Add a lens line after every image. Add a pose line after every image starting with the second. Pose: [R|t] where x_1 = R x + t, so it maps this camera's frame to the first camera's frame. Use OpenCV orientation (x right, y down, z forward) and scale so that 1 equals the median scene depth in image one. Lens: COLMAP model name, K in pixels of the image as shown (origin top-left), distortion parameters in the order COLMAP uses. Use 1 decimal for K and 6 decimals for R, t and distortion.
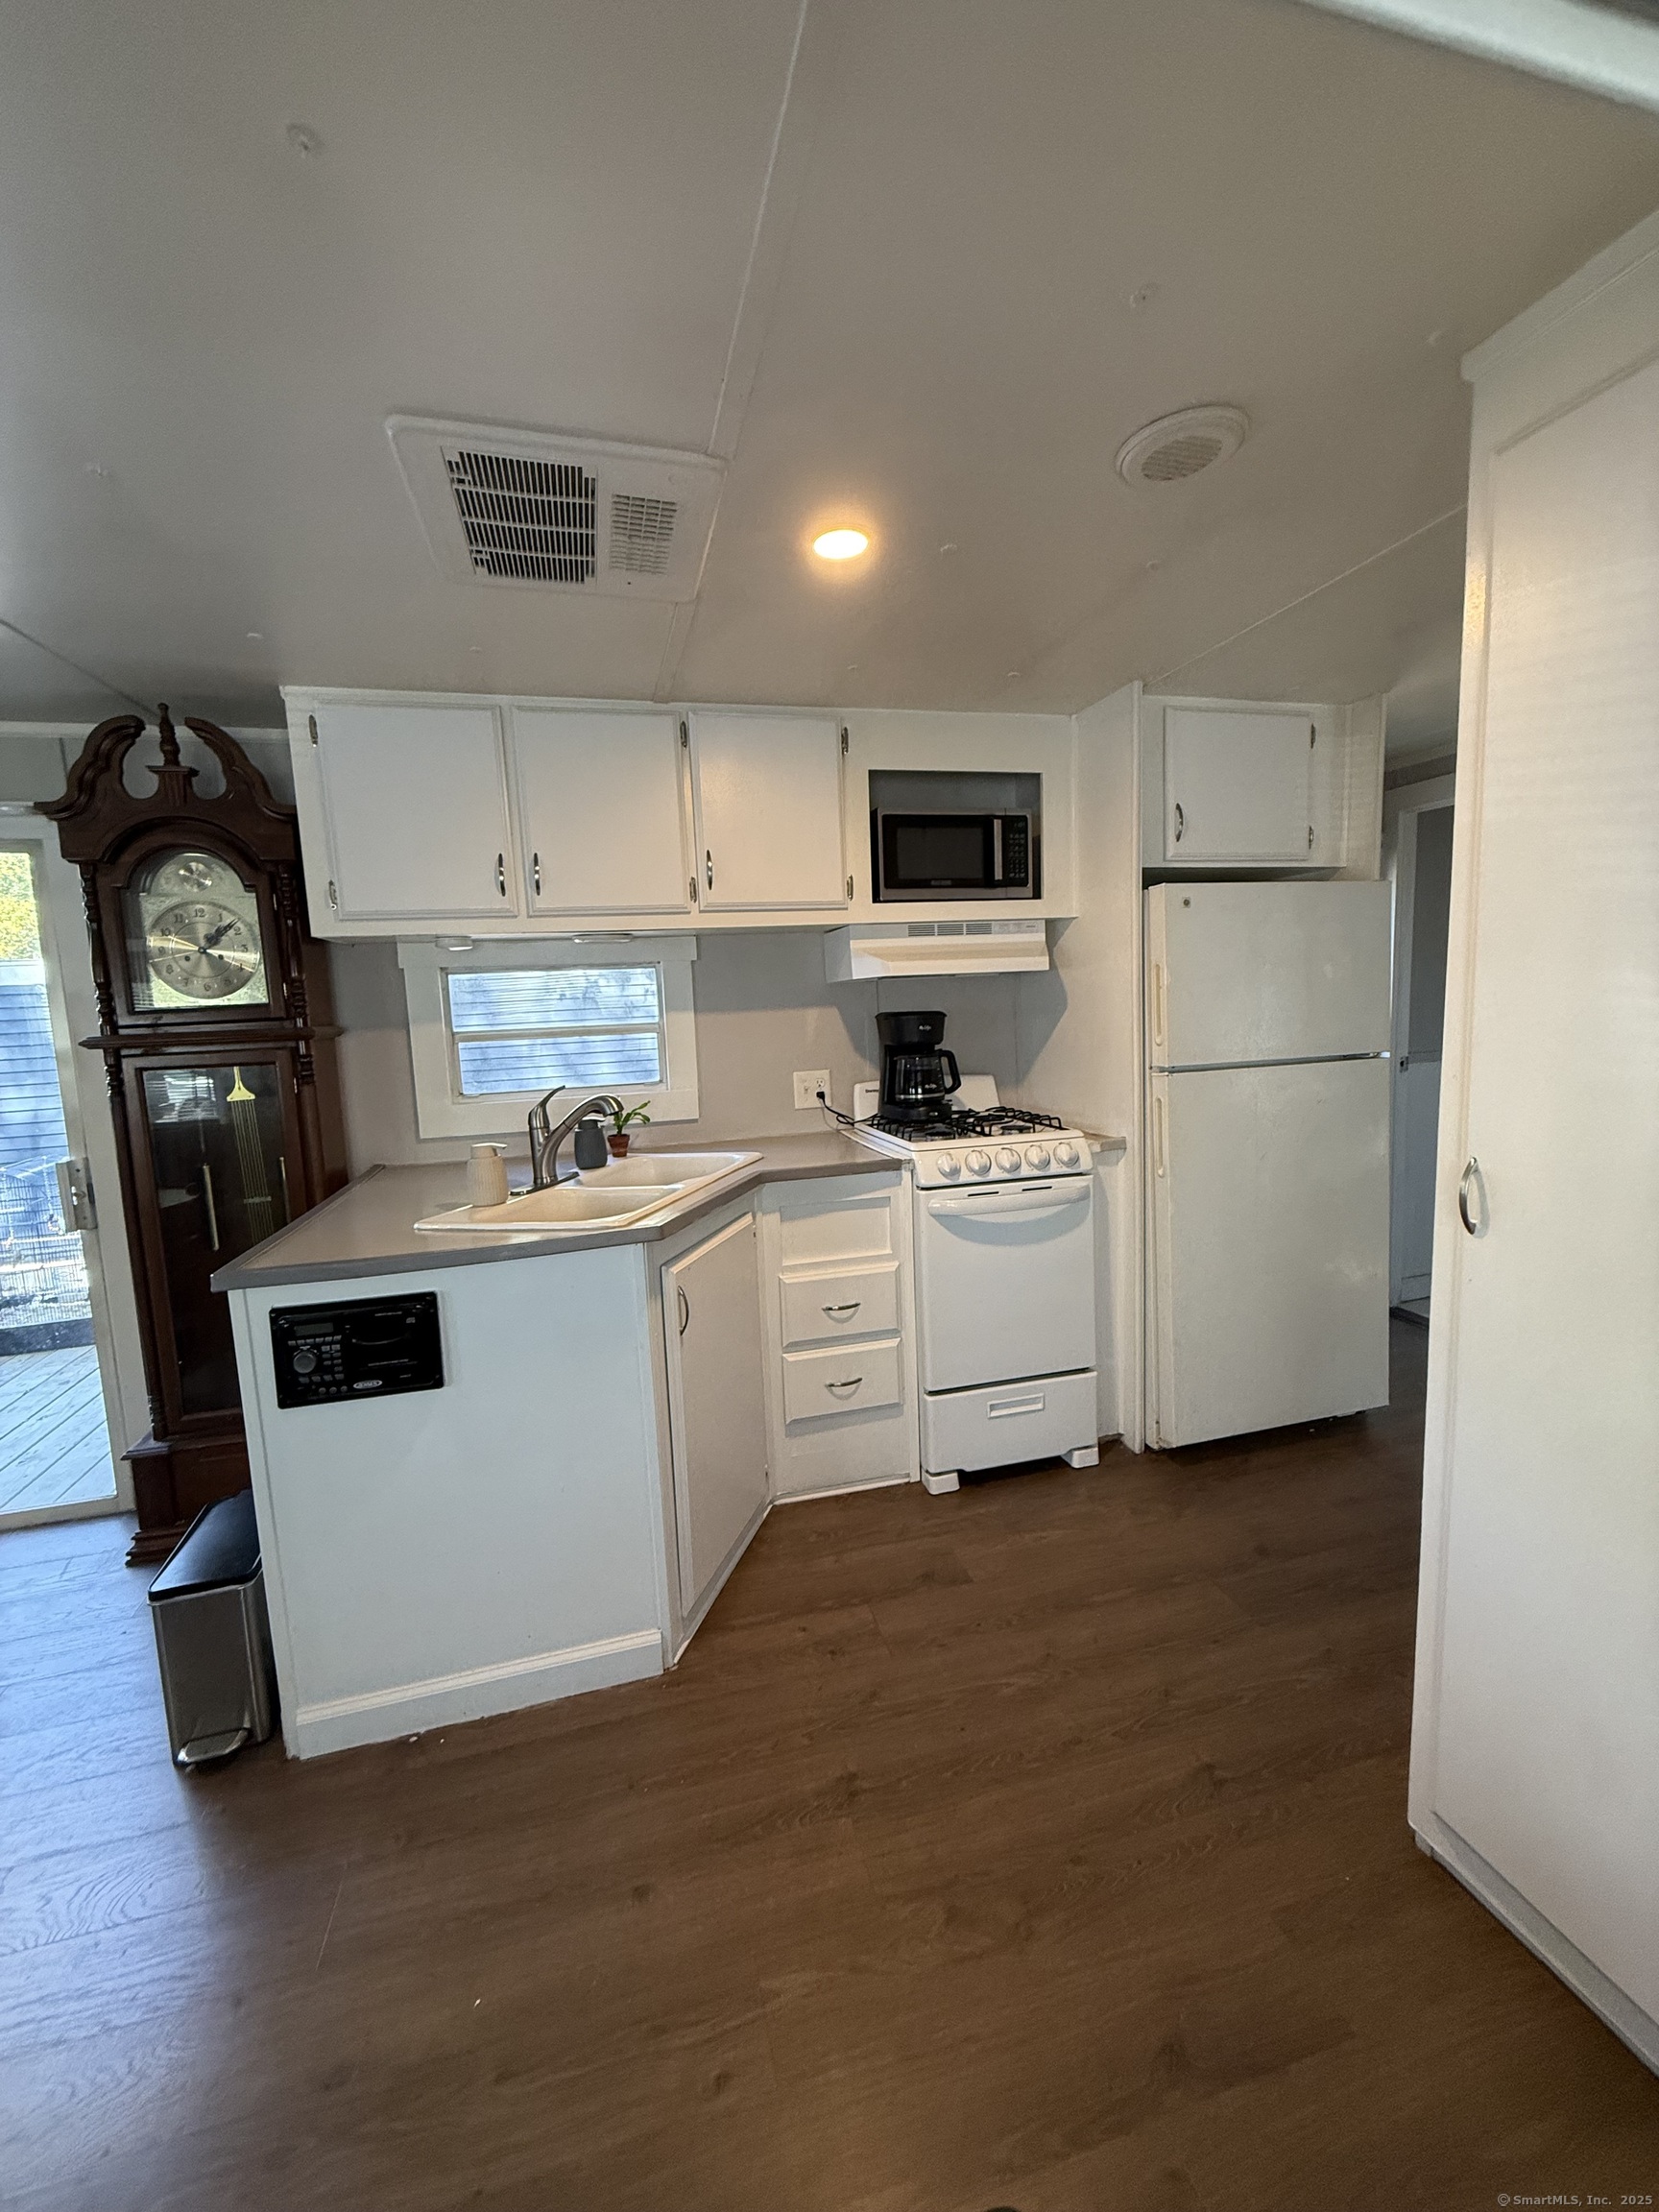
lens RADIAL K [[882.9, 0, 828.0], [0, 882.9, 1100.3], [0, 0, 1]] dist [-0.000013, 0.000011]
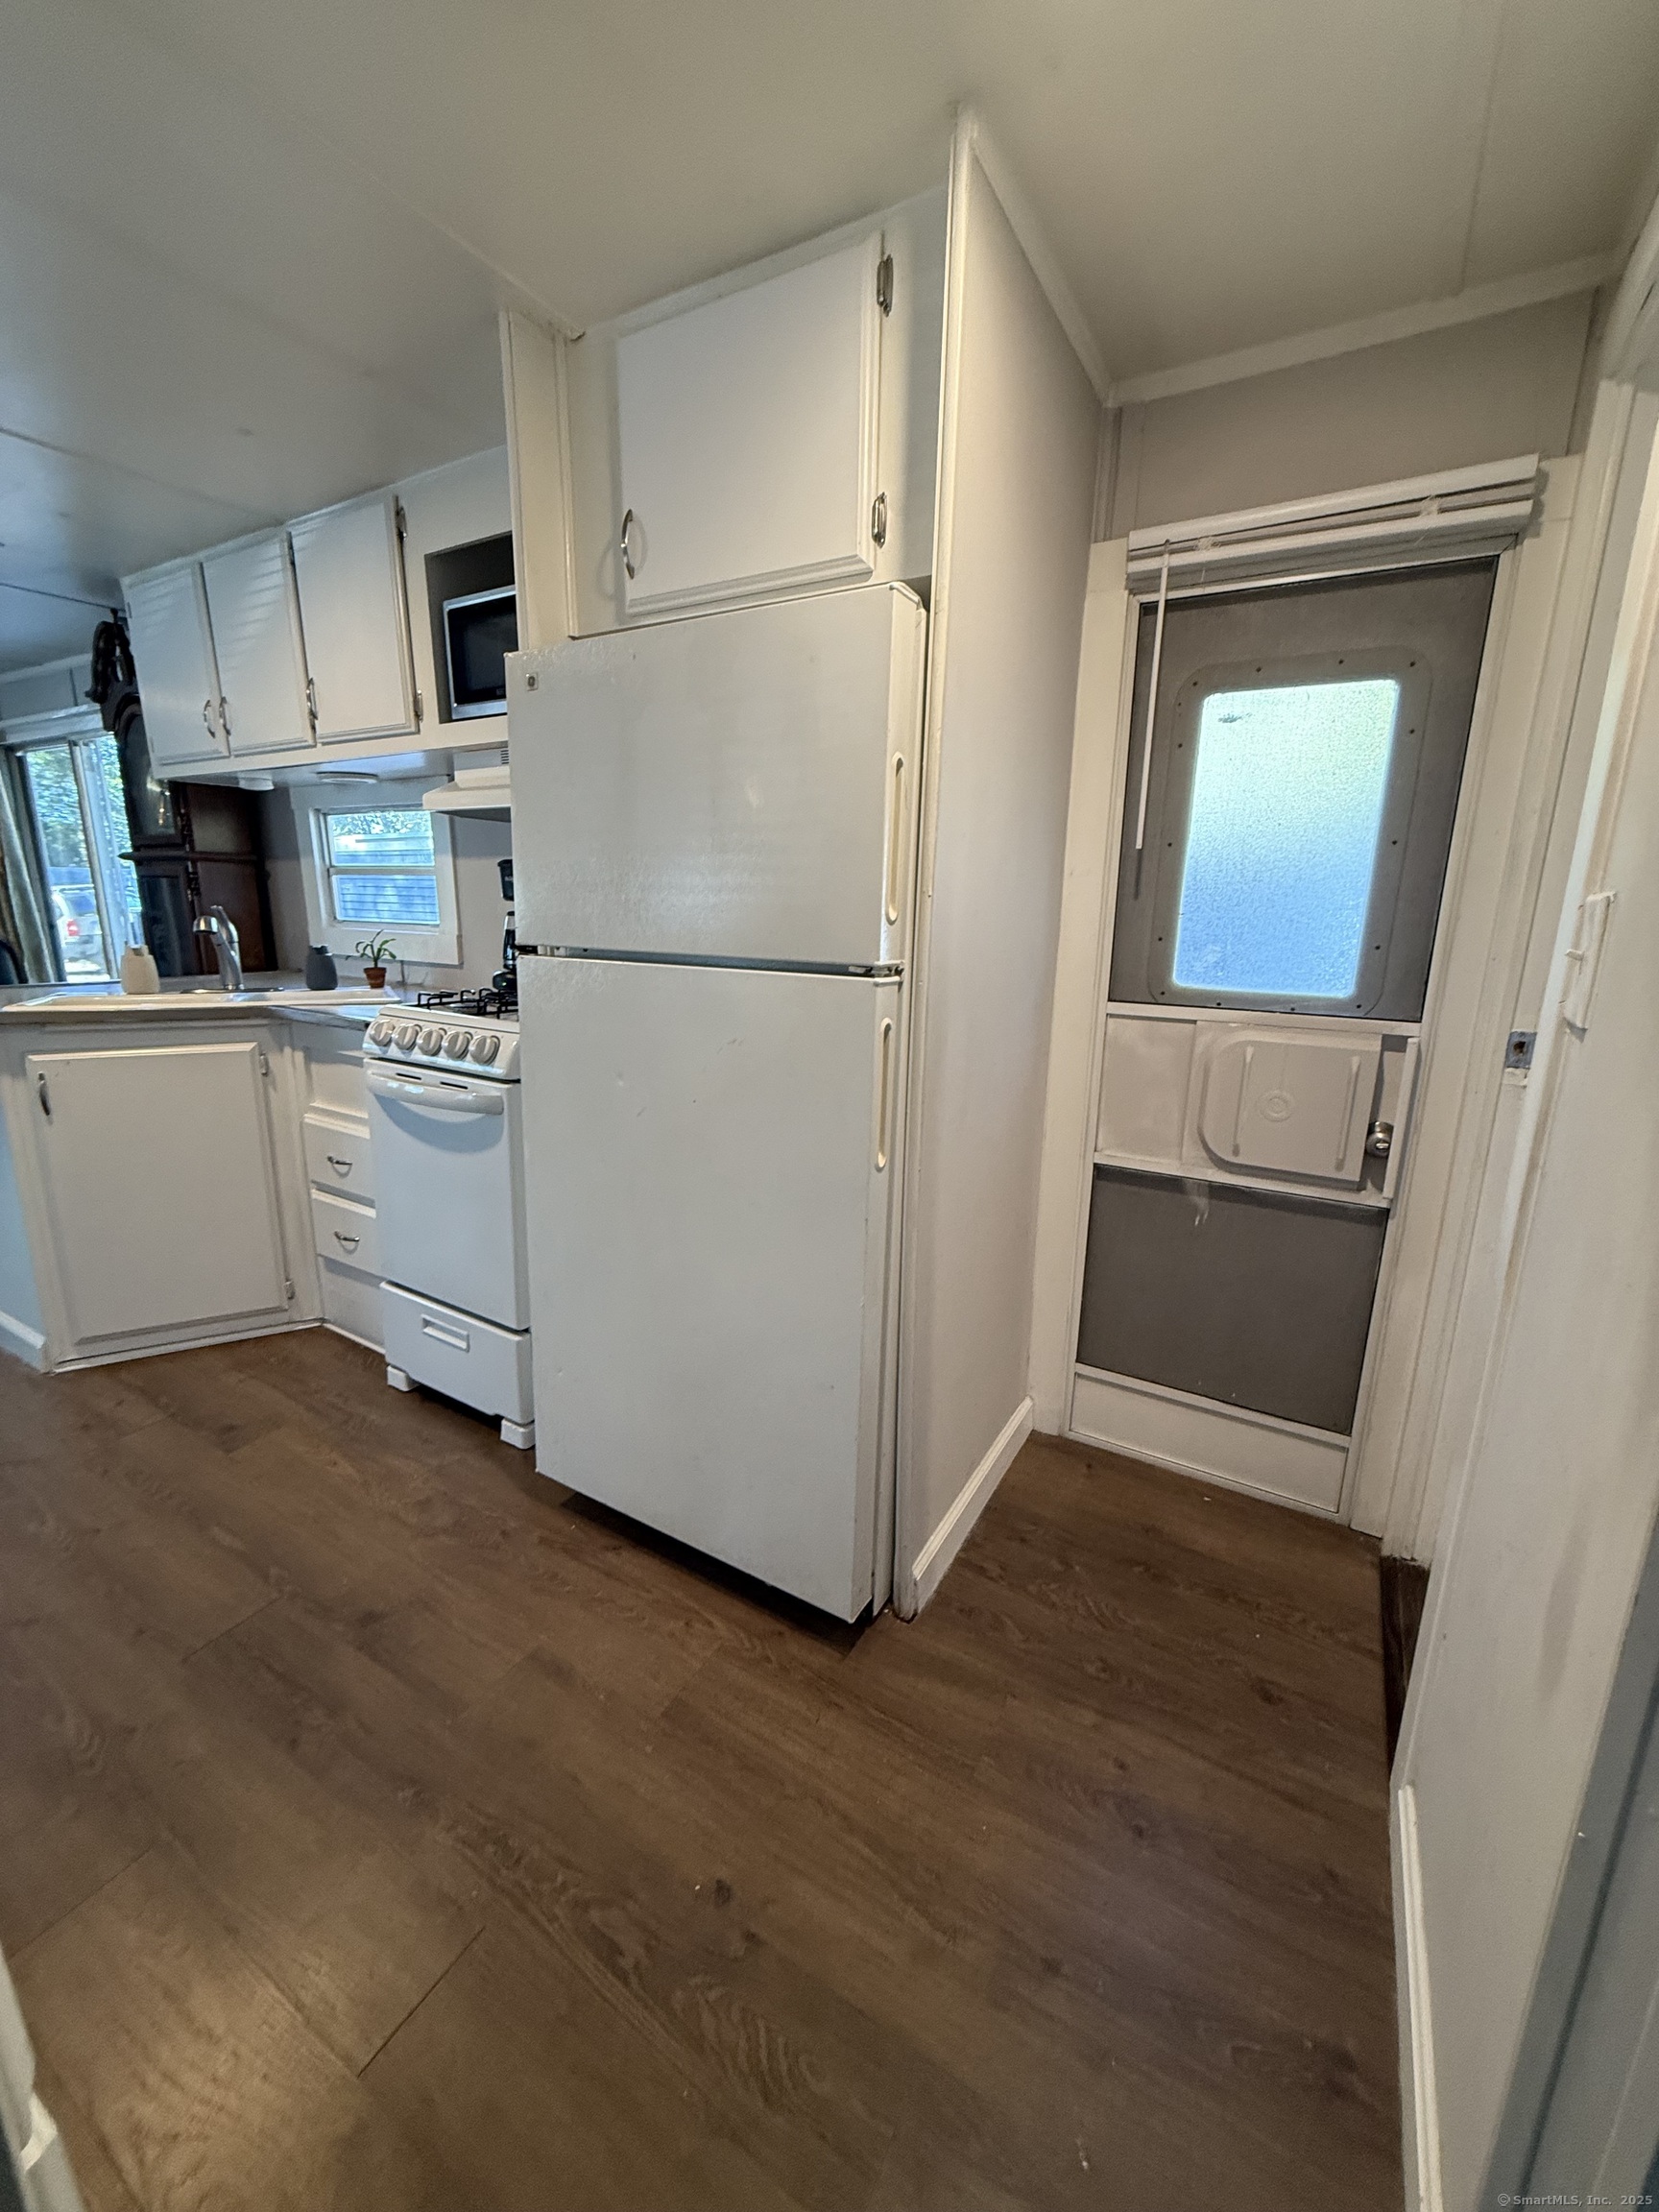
lens RADIAL K [[882.9, 0, 828.0], [0, 882.9, 1100.3], [0, 0, 1]] dist [-0.000013, 0.000011]
pose [[0.701276, 0.213493, -0.680172, 1.035848], [-0.131215, 0.976458, 0.171206, -0.067345], [0.700711, -0.030814, 0.712780, 0.684694]]
